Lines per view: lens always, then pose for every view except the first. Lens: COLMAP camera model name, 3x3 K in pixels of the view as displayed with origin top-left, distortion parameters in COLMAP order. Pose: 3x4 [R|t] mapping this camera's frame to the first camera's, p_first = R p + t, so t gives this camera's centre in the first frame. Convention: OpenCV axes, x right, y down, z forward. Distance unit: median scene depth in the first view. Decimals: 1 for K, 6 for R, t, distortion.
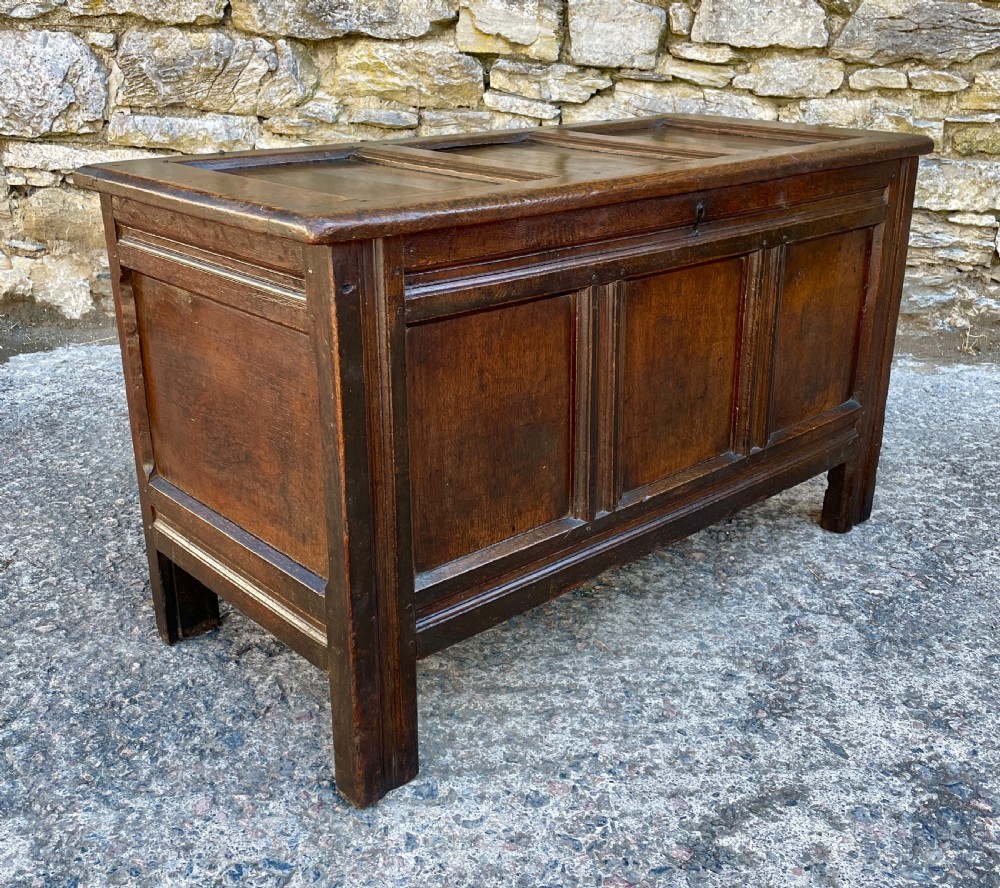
lens RADIAL K [[1115.5, 0, 526.8], [0, 1115.5, 401.1], [0, 0, 1]] dist [0.079476, -0.121865]
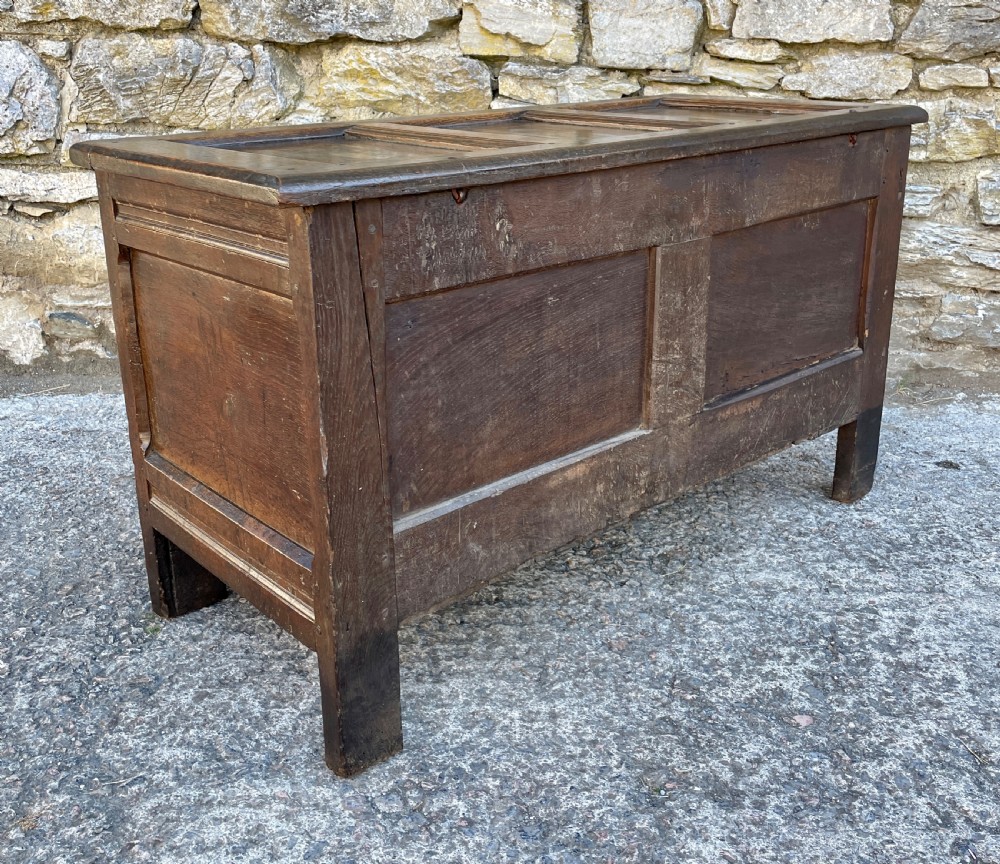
lens RADIAL K [[1042.0, 0, 517.8], [0, 1042.0, 323.9], [0, 0, 1]] dist [0.076789, -0.111450]
pose [[0.999842, -0.014458, -0.010387, -0.012633], [0.013721, 0.997604, -0.067803, -0.049335], [0.011343, 0.067650, 0.997645, 0.212658]]
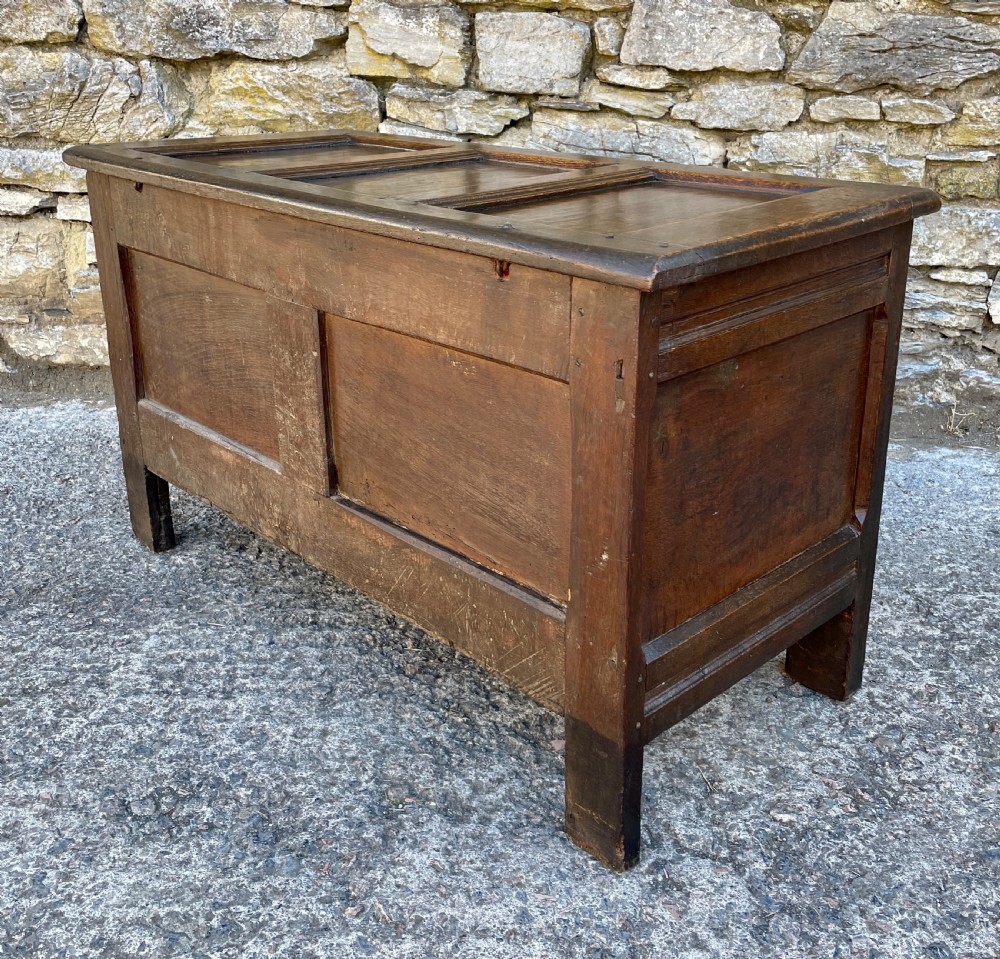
lens RADIAL K [[1081.5, 0, 511.5], [0, 1081.5, 409.4], [0, 0, 1]] dist [0.071455, -0.096444]
pose [[0.998978, 0.014096, -0.042936, 0.103274], [-0.014073, 0.999901, 0.000851, -0.060787], [0.042944, -0.000246, 0.999077, 0.183054]]
